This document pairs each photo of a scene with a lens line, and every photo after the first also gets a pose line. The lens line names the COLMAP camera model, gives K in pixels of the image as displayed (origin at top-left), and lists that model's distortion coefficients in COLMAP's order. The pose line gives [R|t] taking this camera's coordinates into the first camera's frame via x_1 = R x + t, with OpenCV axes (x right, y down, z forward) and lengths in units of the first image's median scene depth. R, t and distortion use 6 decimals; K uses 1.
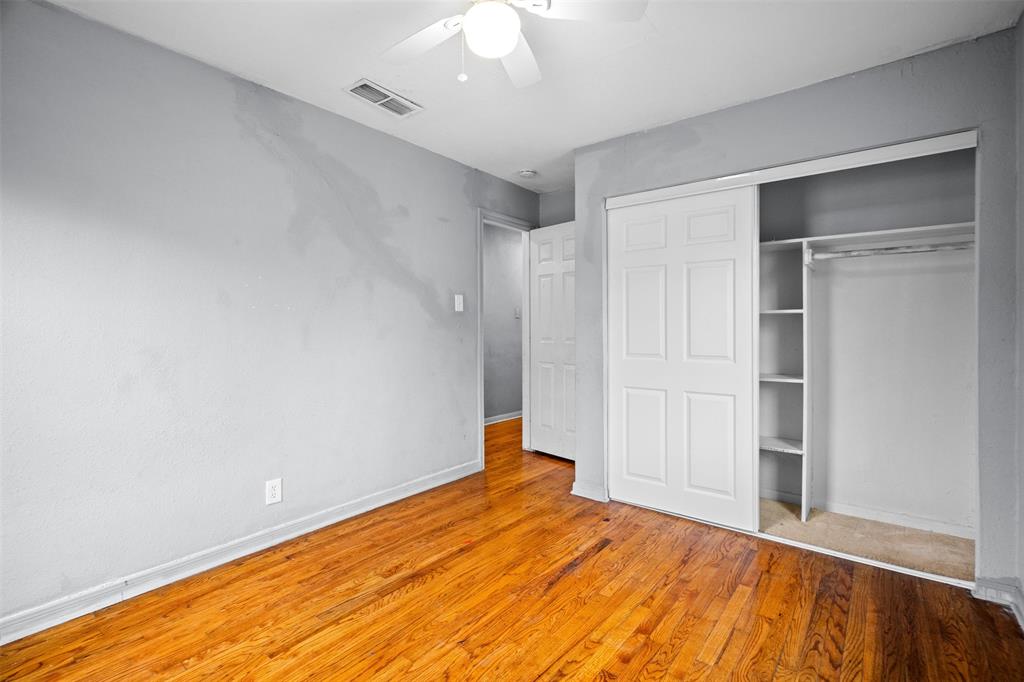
lens RADIAL K [[481.9, 0, 510.4], [0, 481.9, 331.9], [0, 0, 1]] dist [0.000889, 0.000294]
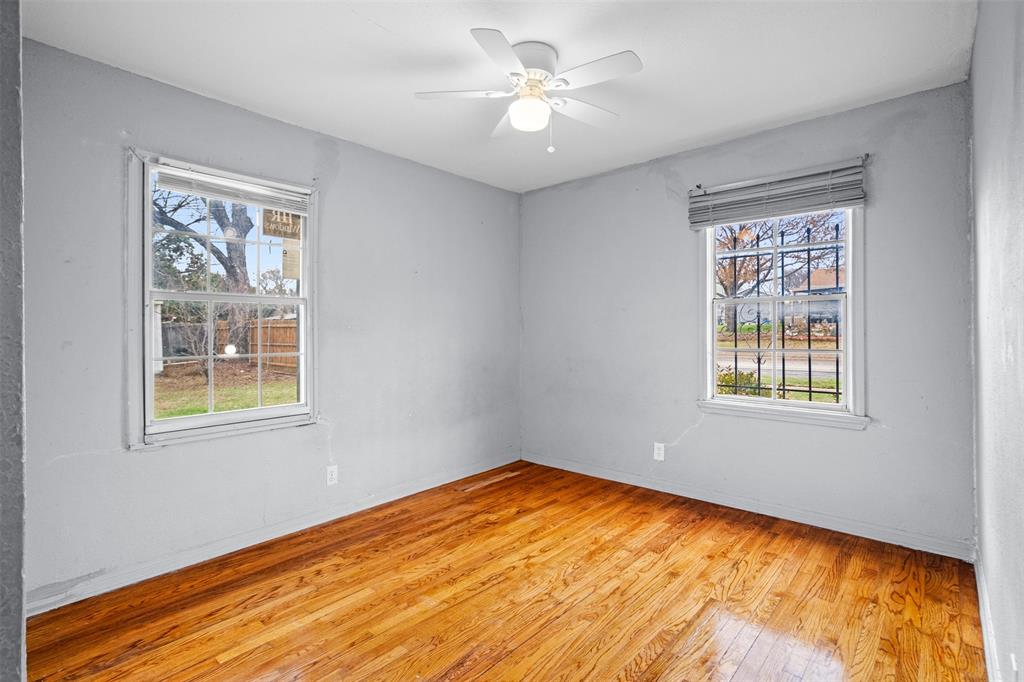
lens RADIAL K [[481.9, 0, 510.4], [0, 481.9, 331.9], [0, 0, 1]] dist [0.000889, 0.000294]
pose [[-0.997821, 0.008300, 0.065459, -0.059430], [0.008684, 0.999947, 0.005590, -0.019090], [-0.065409, 0.006146, -0.997840, 2.031898]]
